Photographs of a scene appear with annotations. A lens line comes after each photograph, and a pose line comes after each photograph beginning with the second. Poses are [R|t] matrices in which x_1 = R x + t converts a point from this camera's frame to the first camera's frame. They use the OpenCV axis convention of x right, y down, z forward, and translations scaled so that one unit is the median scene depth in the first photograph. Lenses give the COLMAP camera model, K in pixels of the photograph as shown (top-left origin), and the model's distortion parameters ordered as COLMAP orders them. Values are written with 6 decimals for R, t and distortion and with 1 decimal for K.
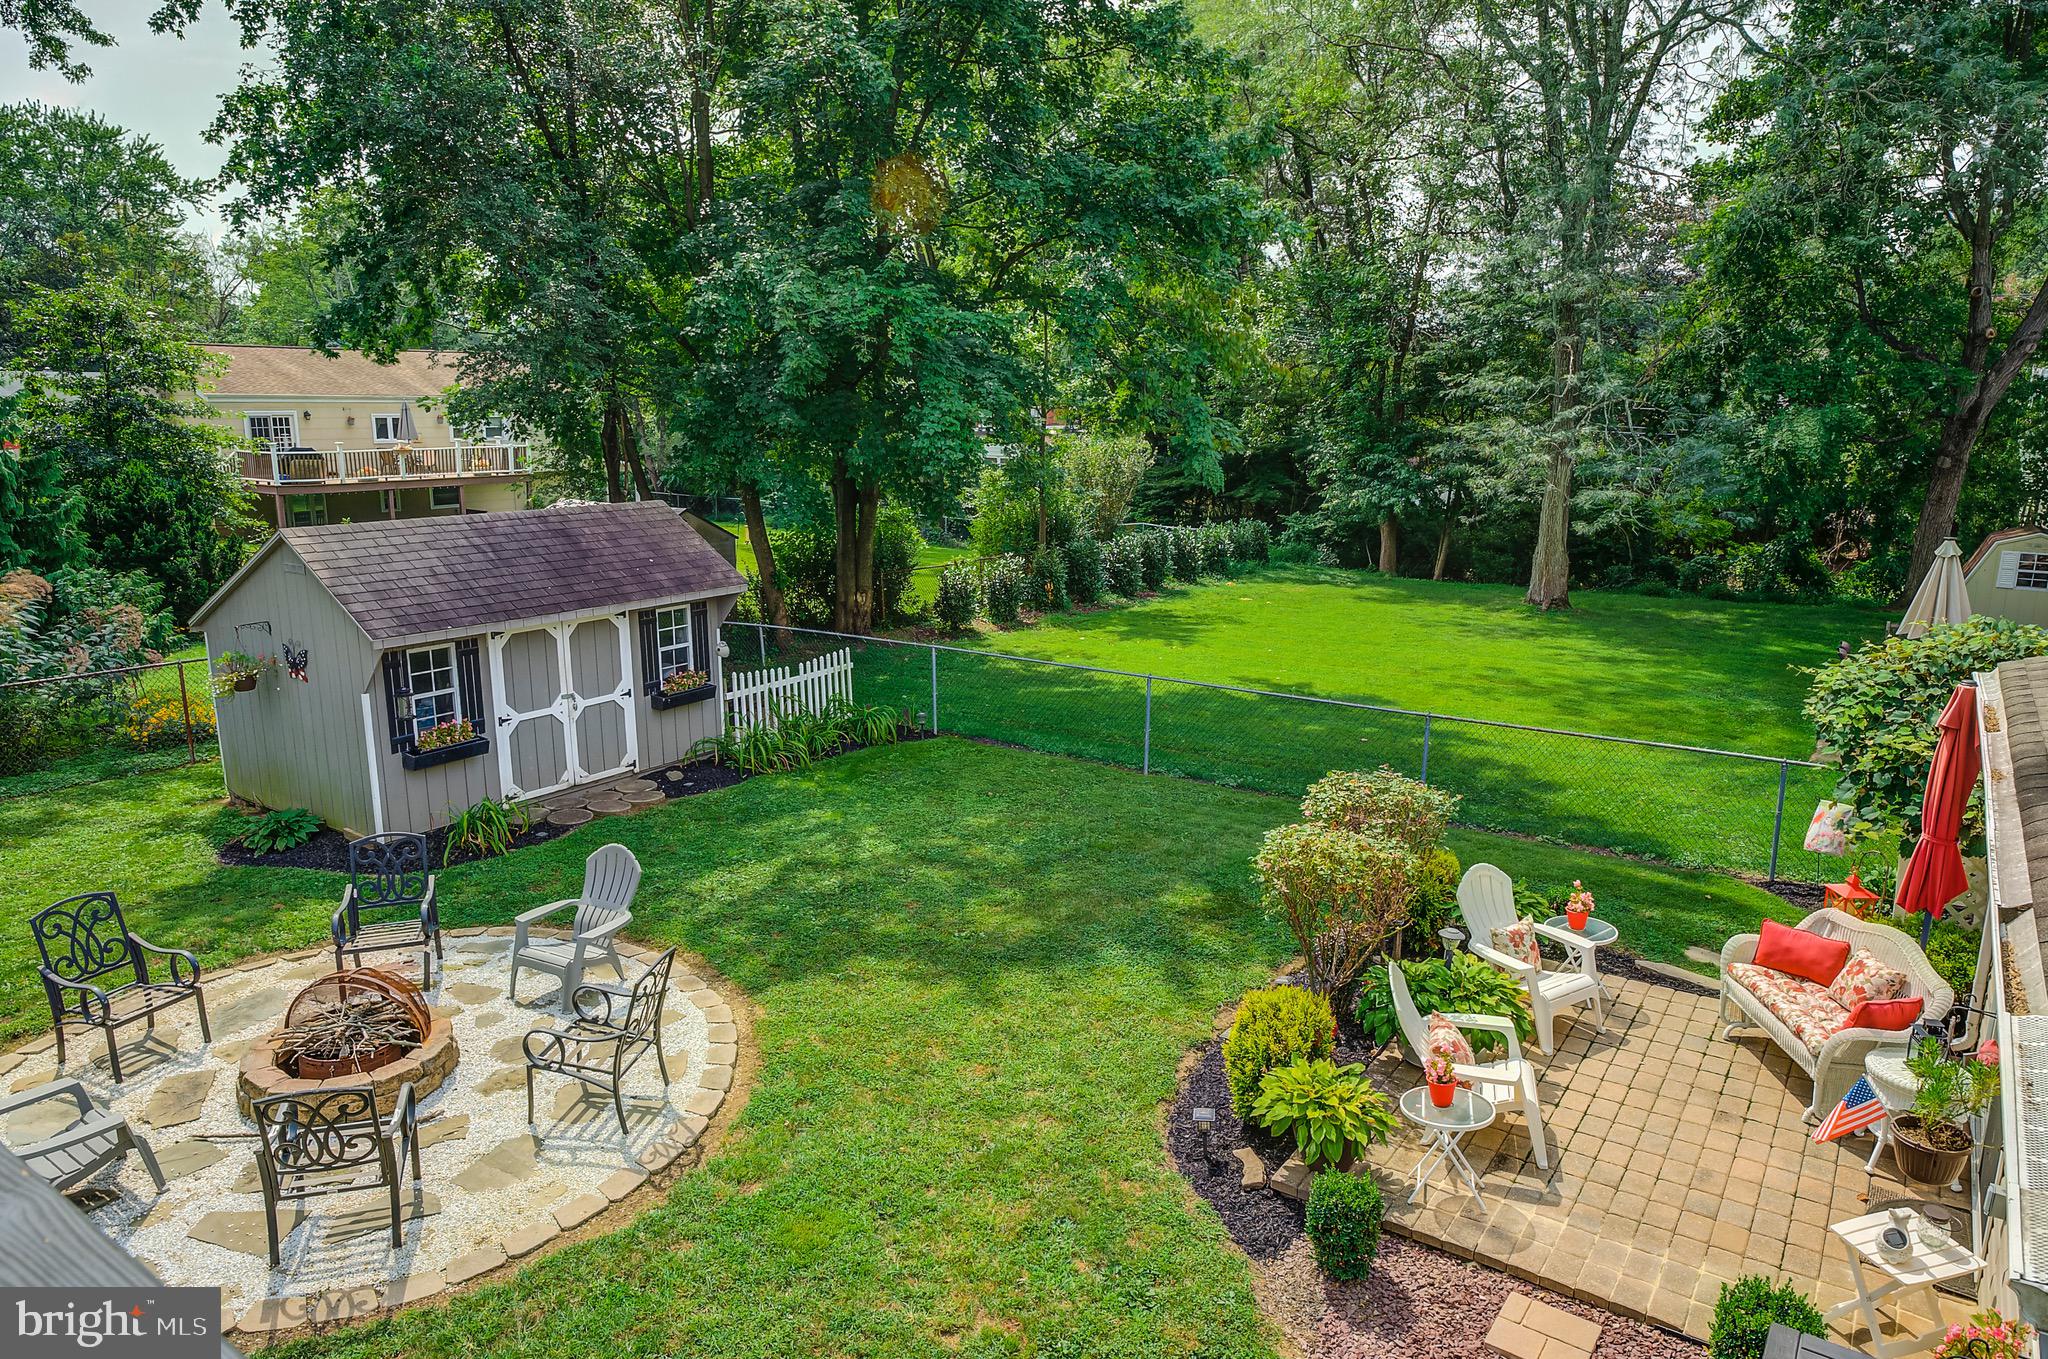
lens RADIAL K [[1297.7, 0, 1021.3], [0, 1297.7, 680.5], [0, 0, 1]] dist [-0.003459, -0.000652]
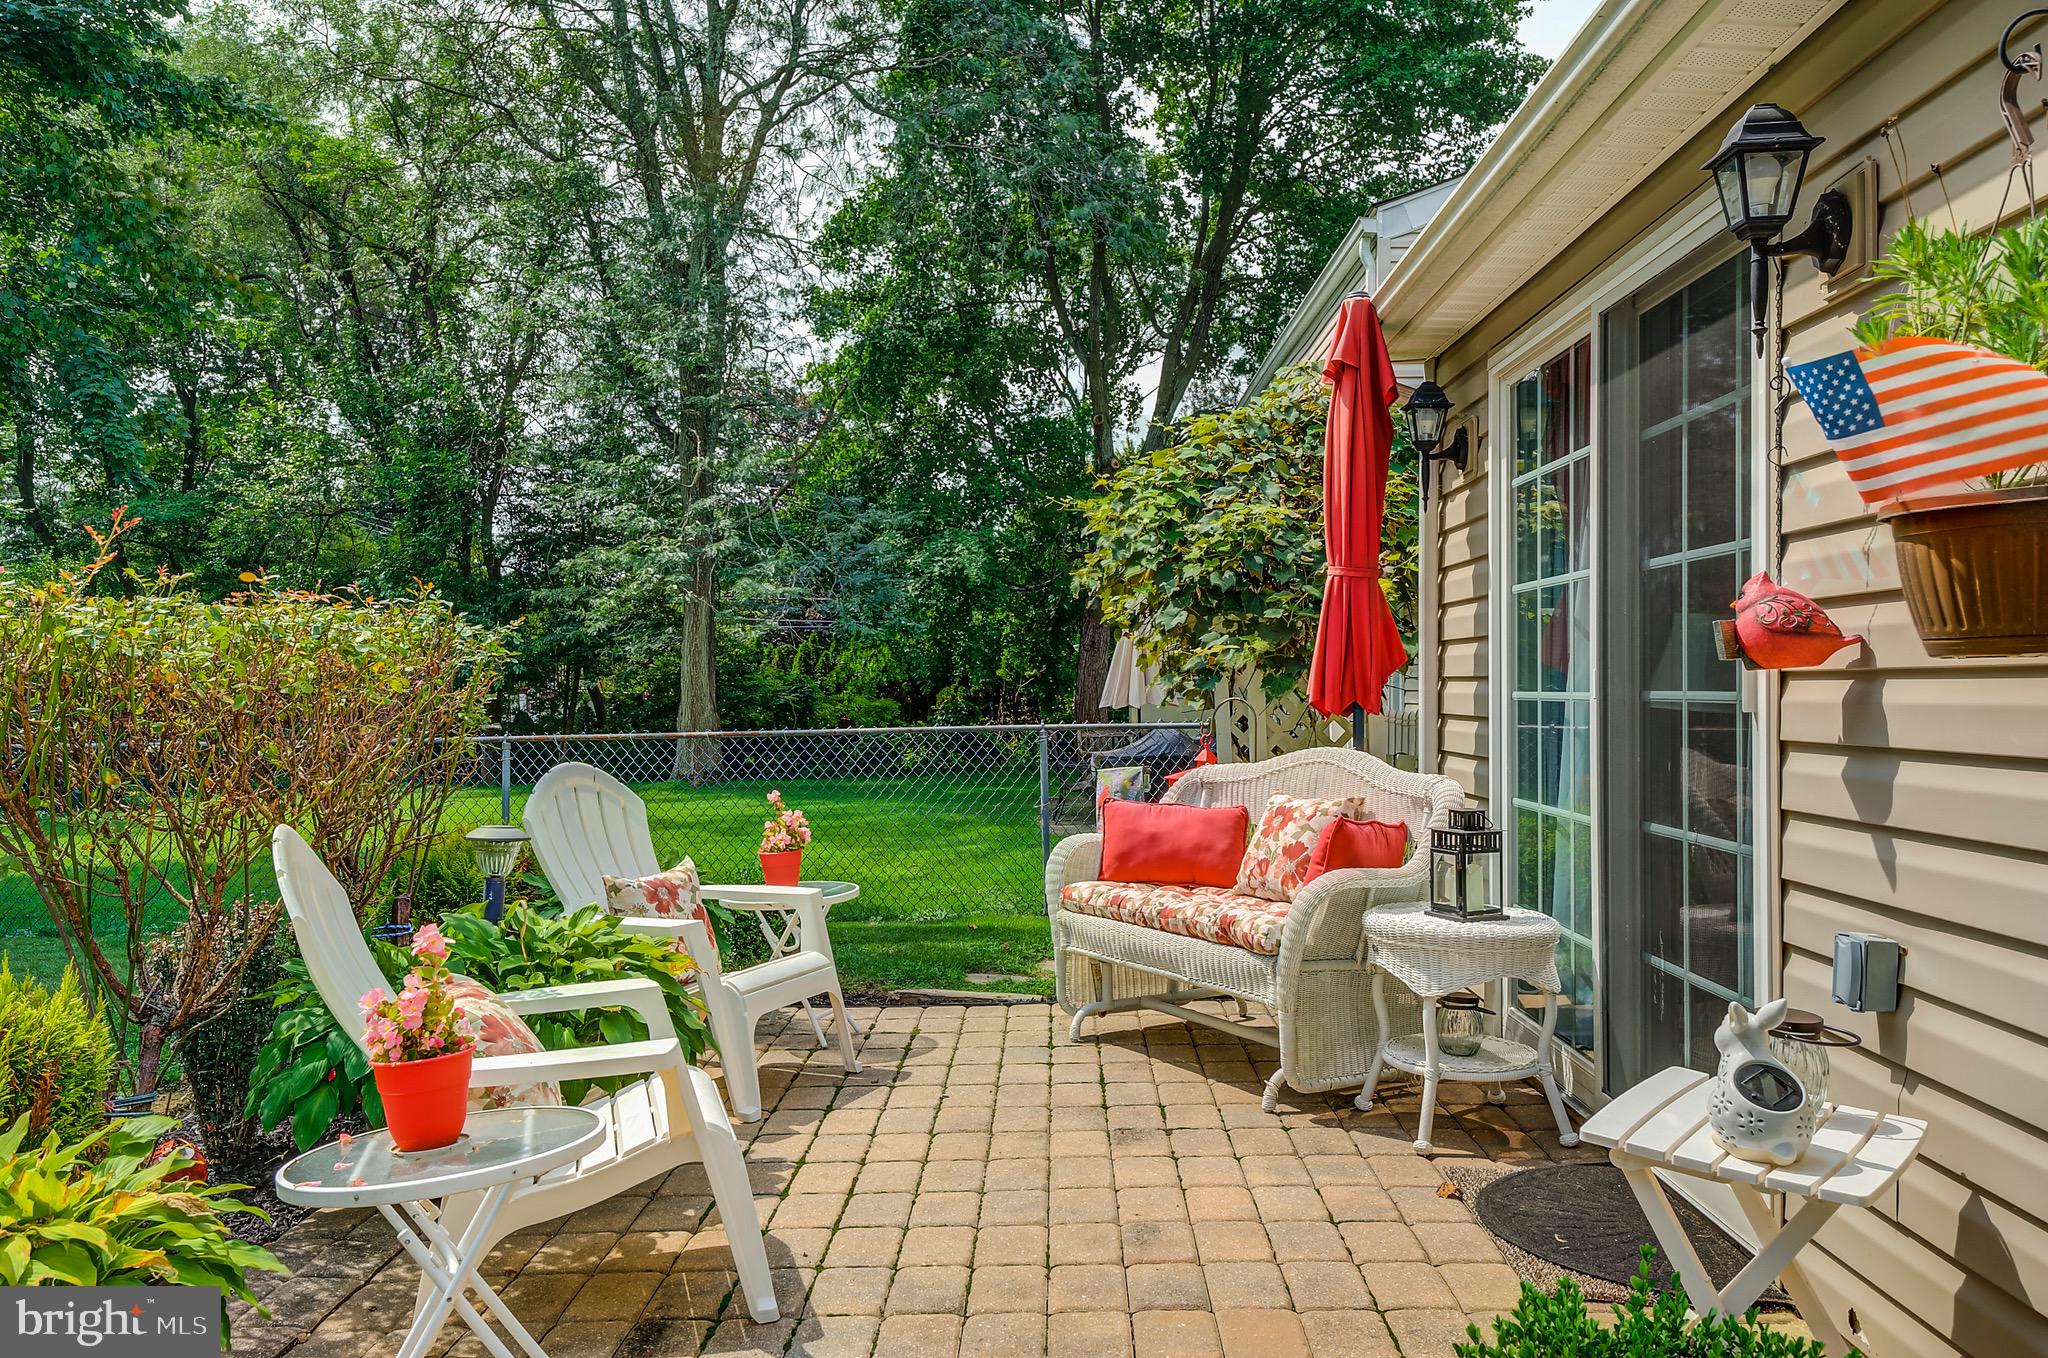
lens RADIAL K [[1536.5, 0, 1030.3], [0, 1536.5, 679.4], [0, 0, 1]] dist [0.015118, 0.001983]
pose [[0.827490, -0.008515, 0.561416, 0.189225], [0.132905, 0.974440, -0.181114, 0.239982], [-0.545524, 0.224485, 0.807471, 0.483473]]
